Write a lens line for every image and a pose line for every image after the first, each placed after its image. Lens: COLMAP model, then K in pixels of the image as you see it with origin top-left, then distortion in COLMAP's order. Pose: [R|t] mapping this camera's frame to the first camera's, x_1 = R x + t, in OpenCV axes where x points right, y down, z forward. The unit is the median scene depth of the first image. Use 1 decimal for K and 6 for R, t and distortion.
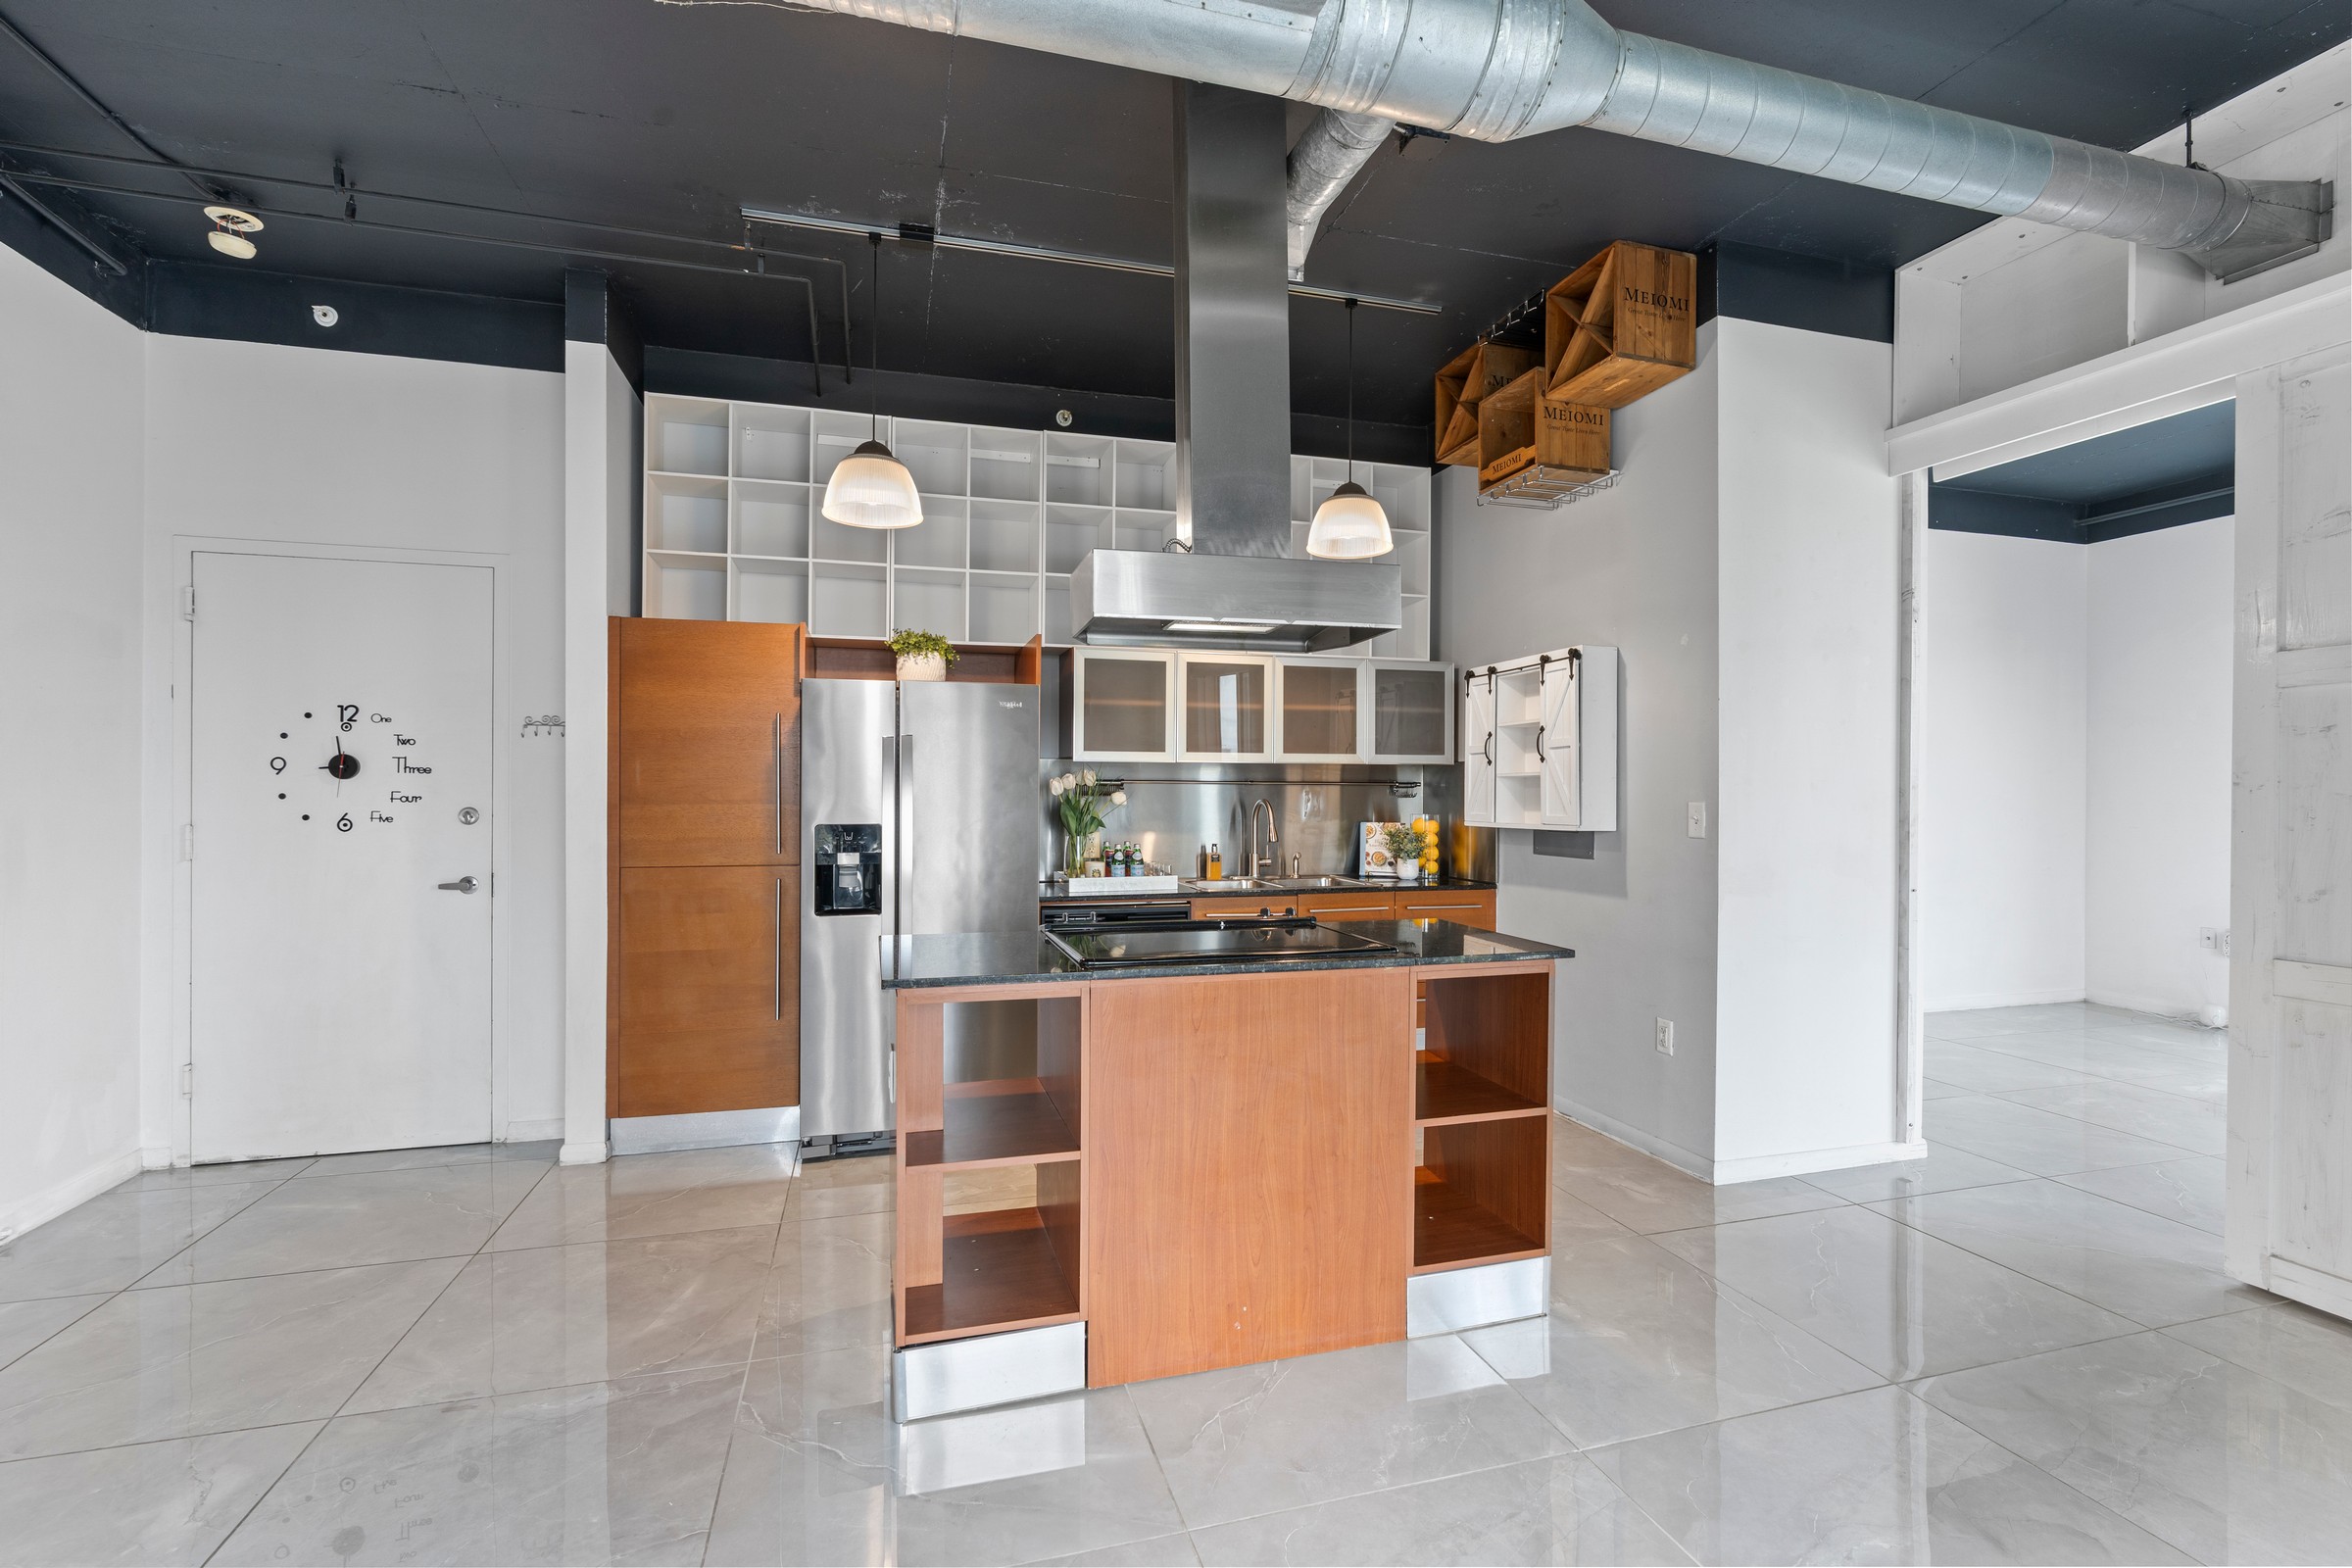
lens RADIAL K [[1058.1, 0, 1185.1], [0, 1058.1, 792.3], [0, 0, 1]] dist [-0.007962, 0.001567]
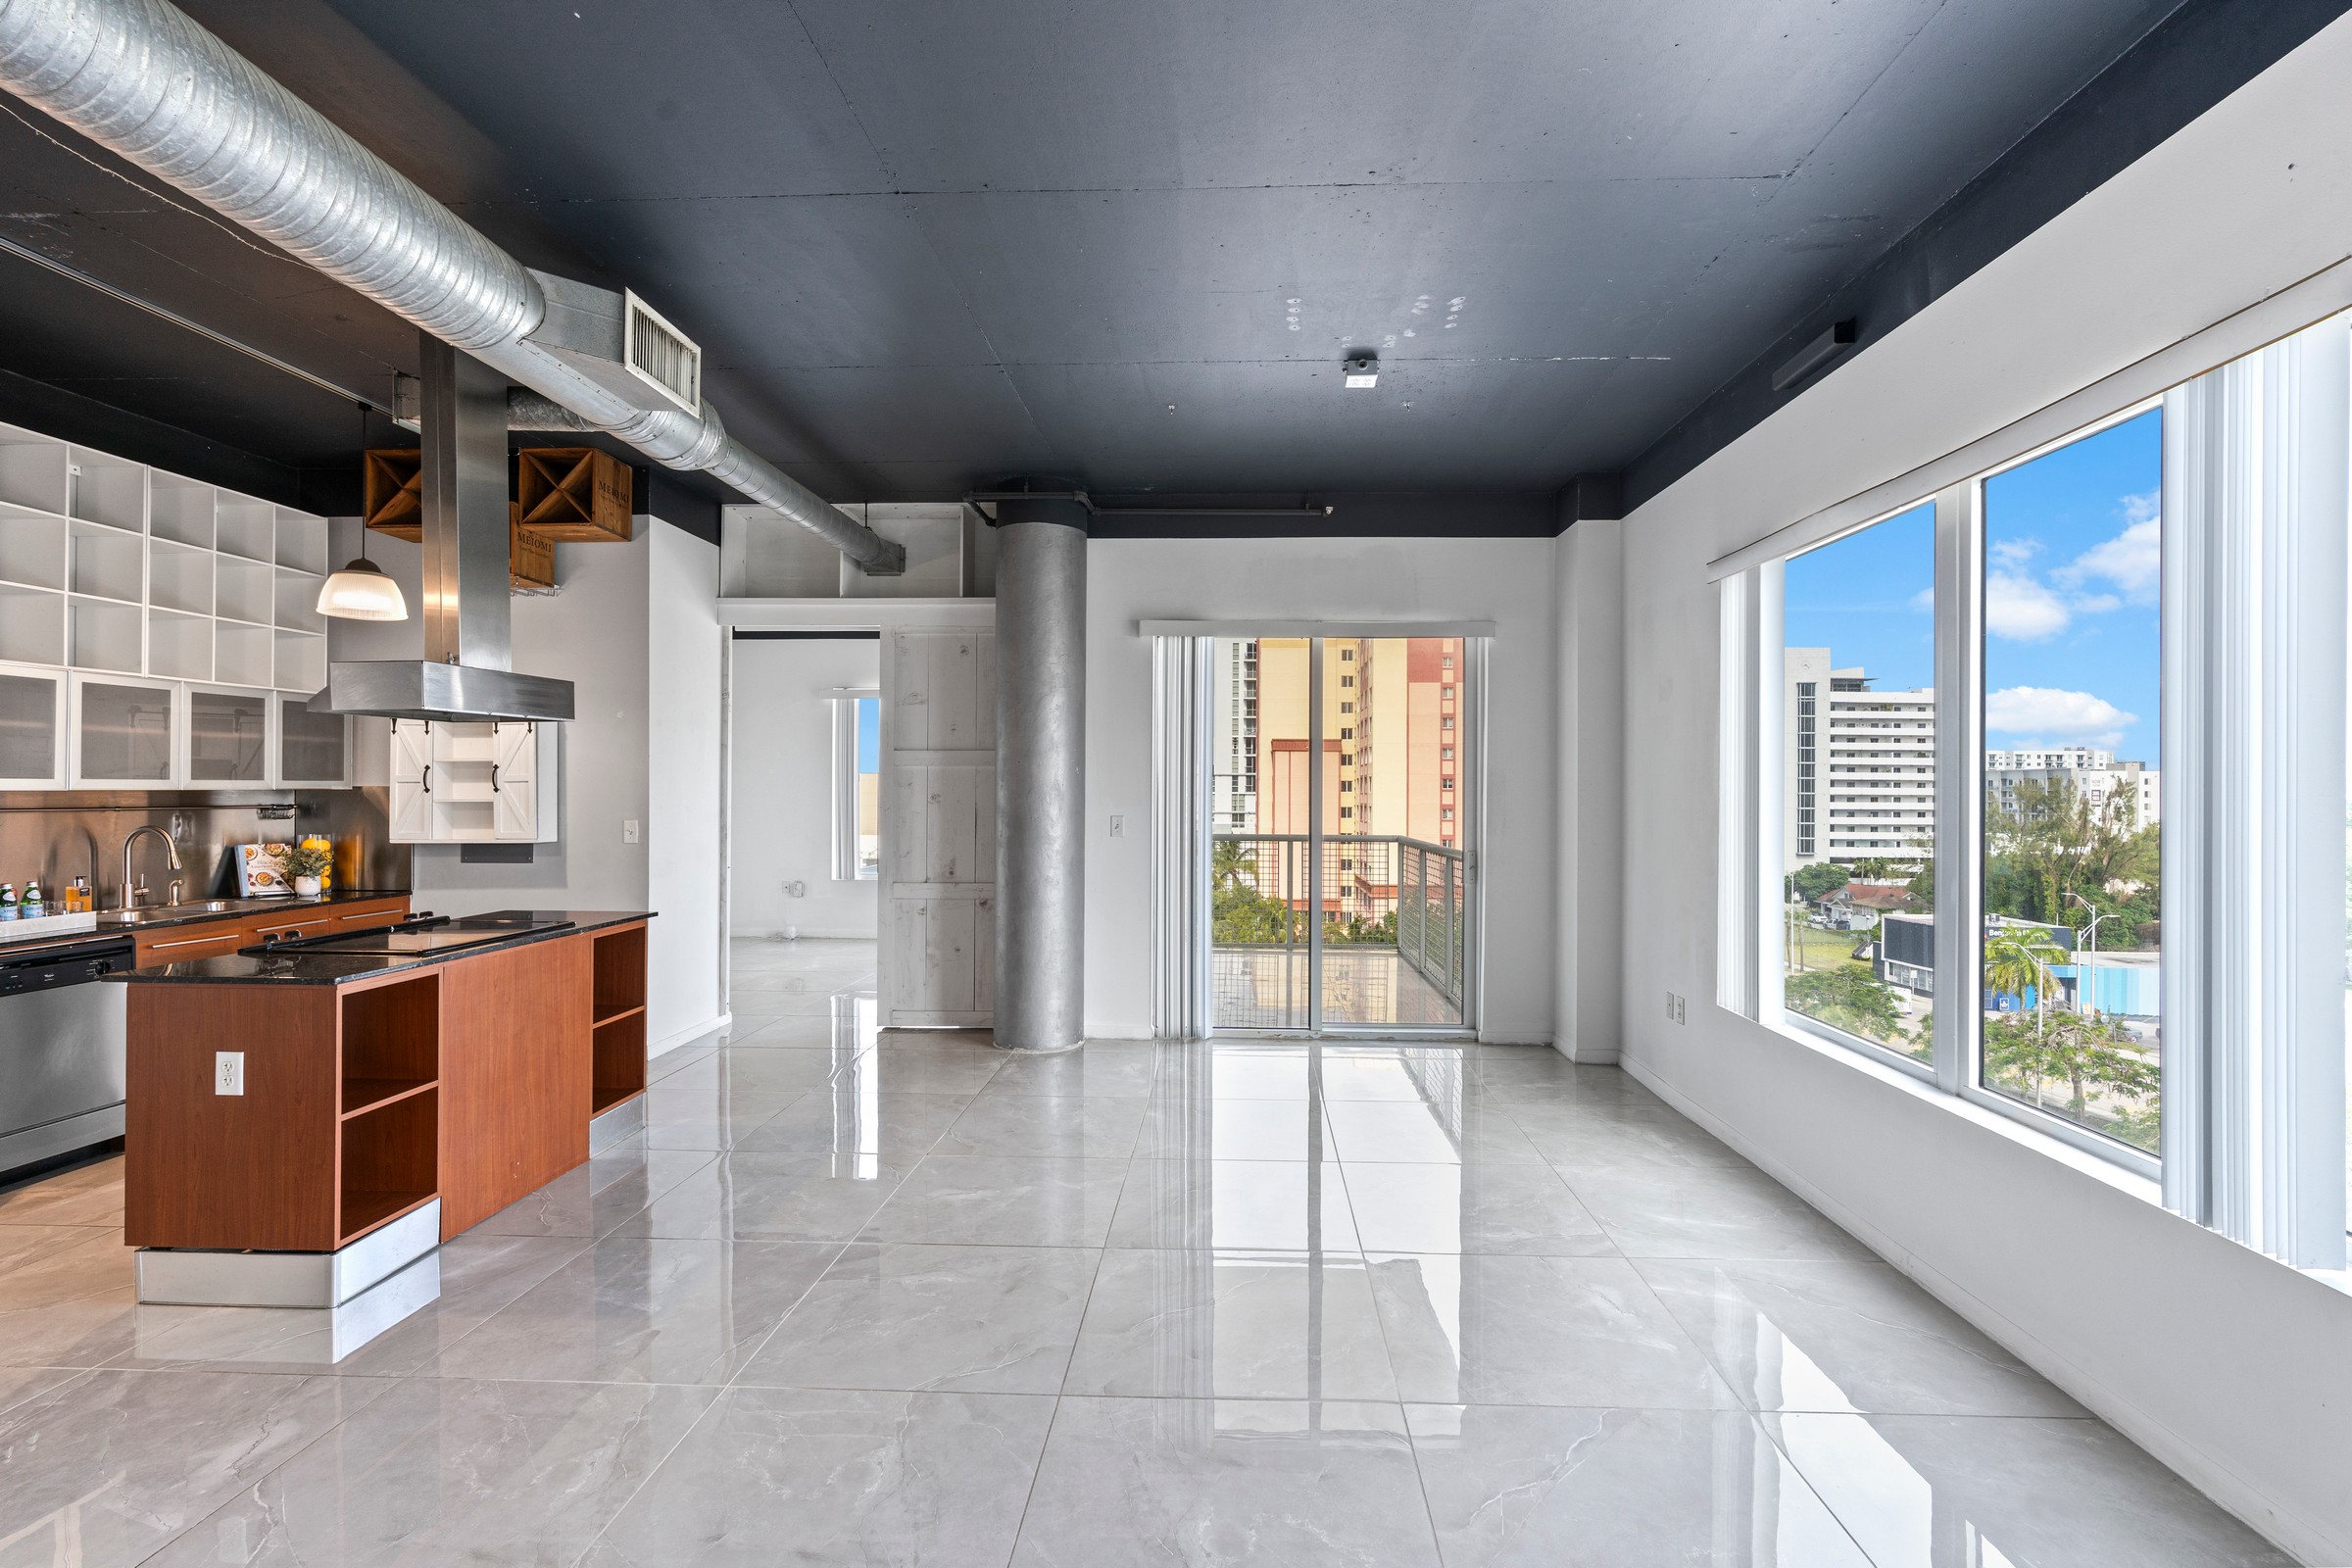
lens RADIAL K [[1058.1, 0, 1192.0], [0, 1058.1, 787.5], [0, 0, 1]] dist [-0.007962, 0.001567]
pose [[0.325082, -0.000606, 0.945686, -0.649398], [0.000105, 1.000000, 0.000605, -0.036257], [-0.945686, -0.000097, 0.325082, -0.258051]]
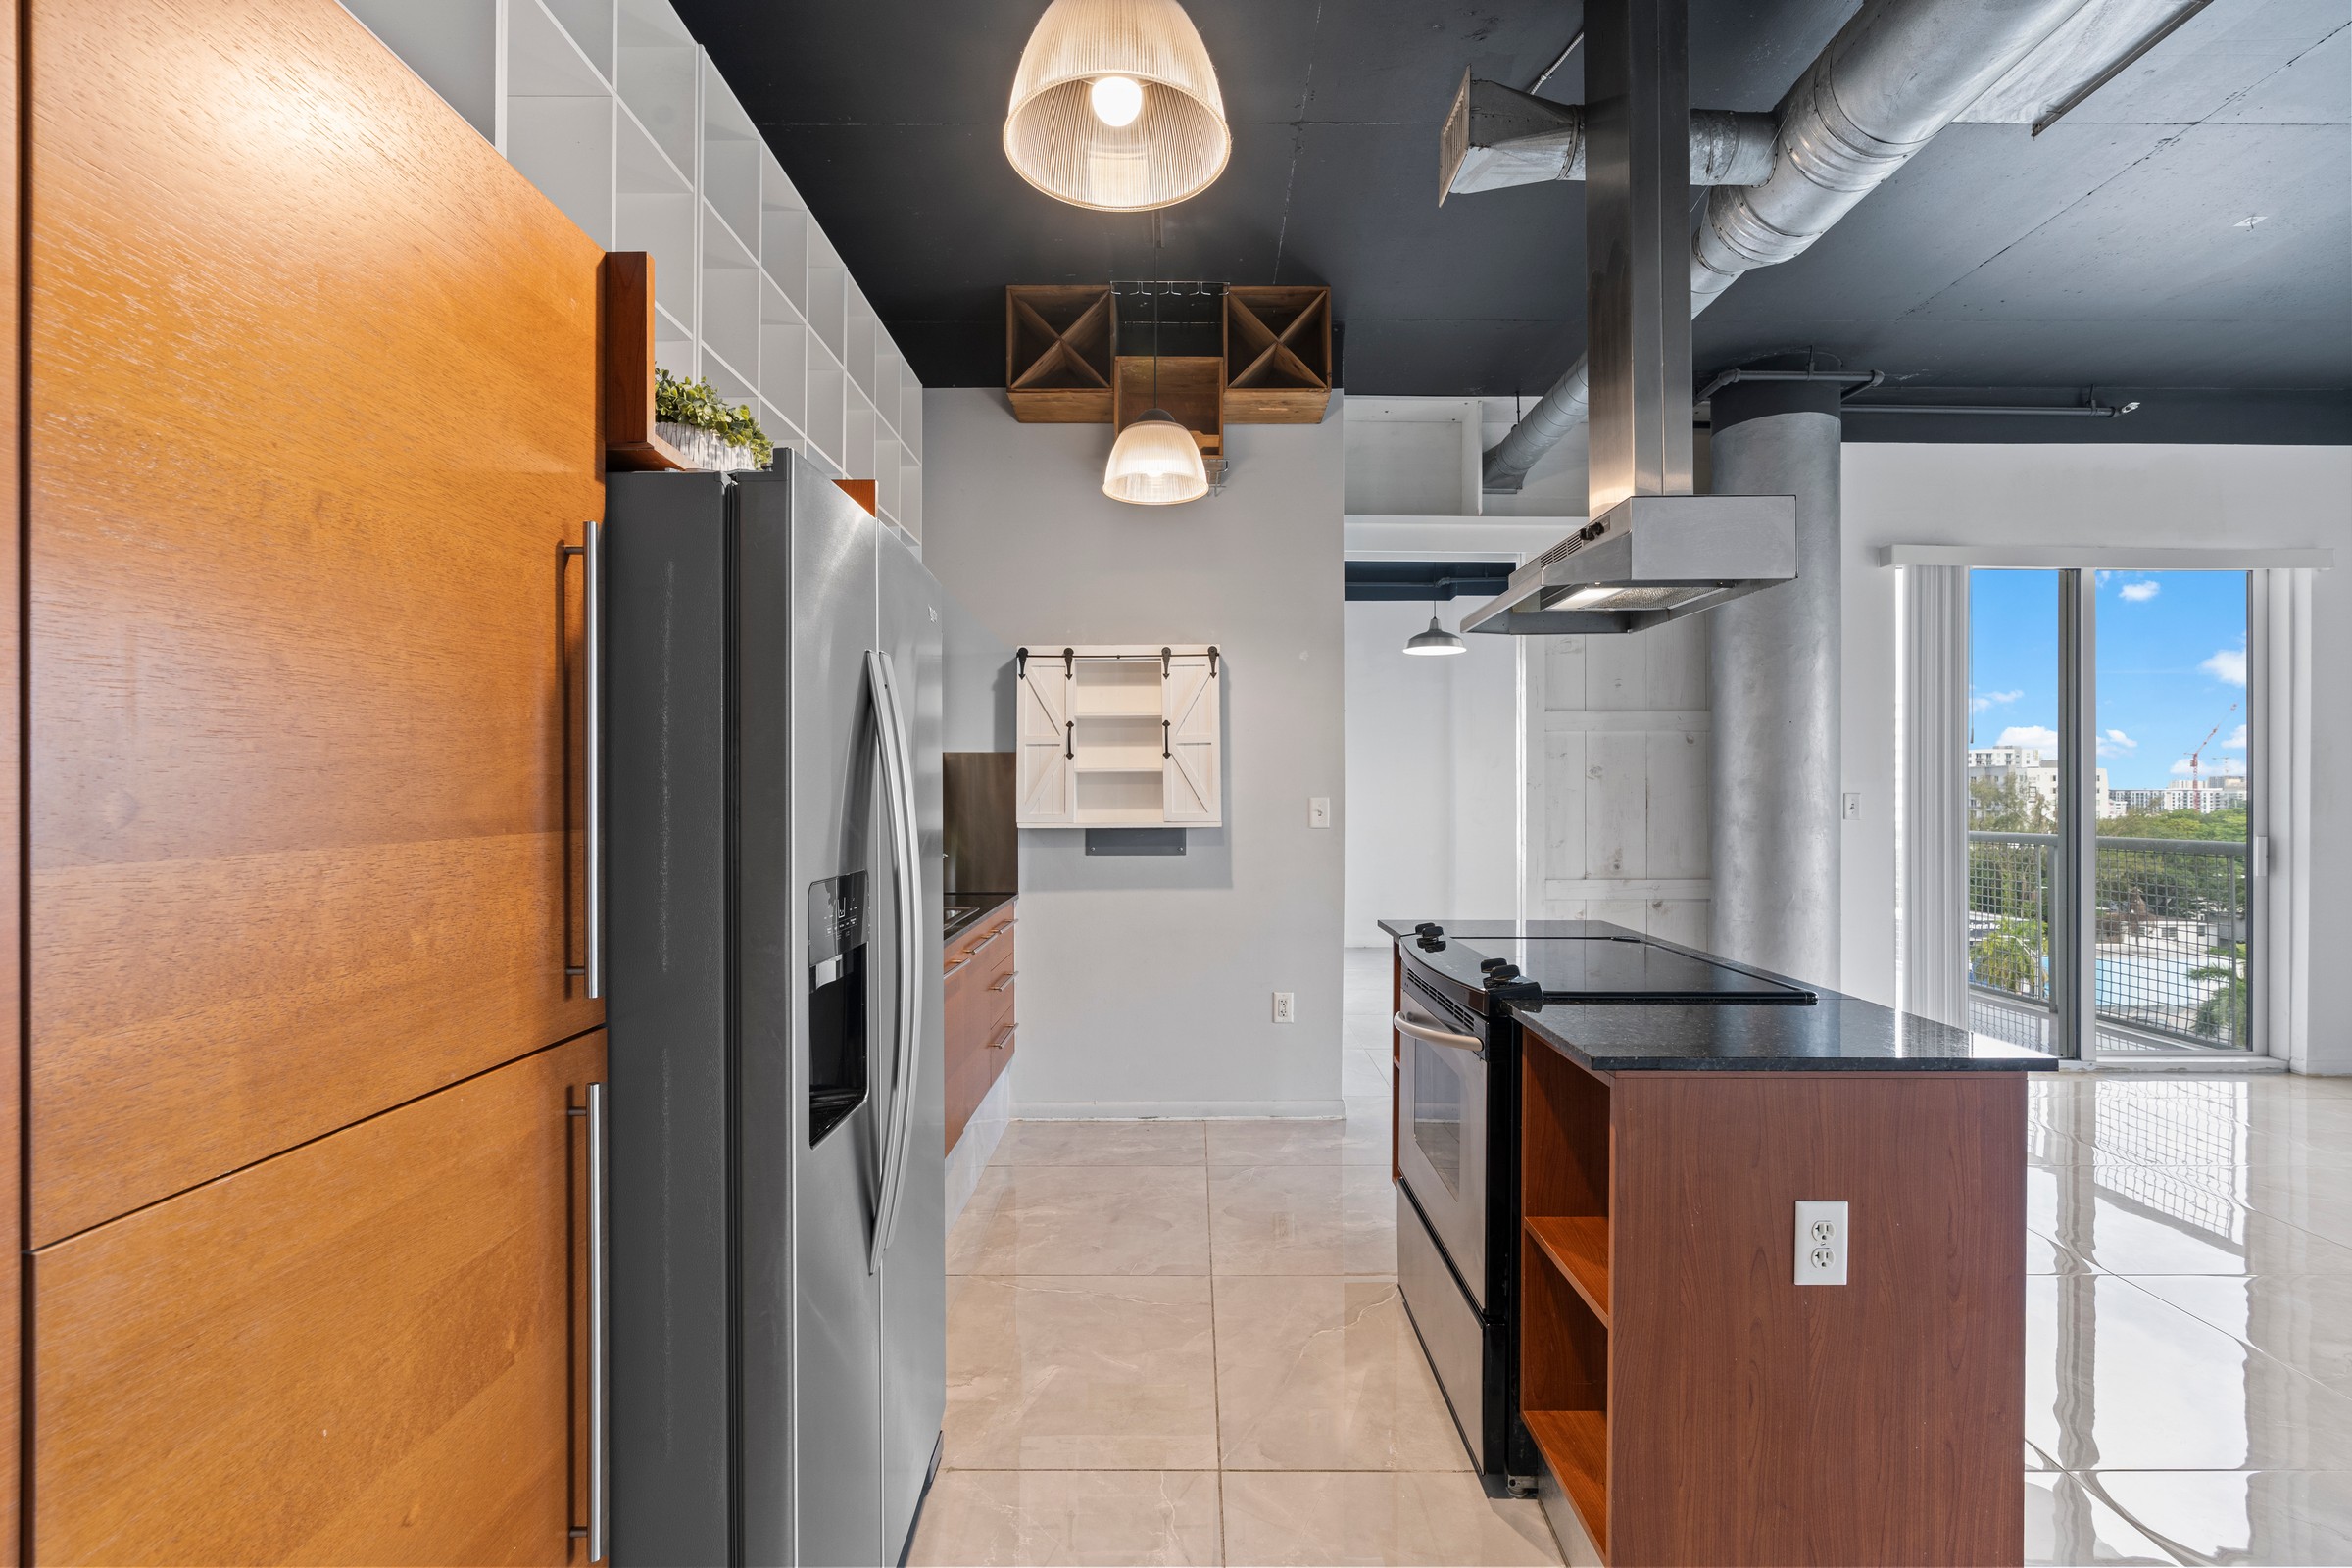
lens RADIAL K [[1058.1, 0, 1198.3], [0, 1058.1, 778.2], [0, 0, 1]] dist [-0.007962, 0.001567]
pose [[0.282287, 0.005492, 0.959314, -0.608677], [0.000436, 0.999983, -0.005853, -0.004319], [-0.959330, 0.002071, 0.282280, 0.727055]]
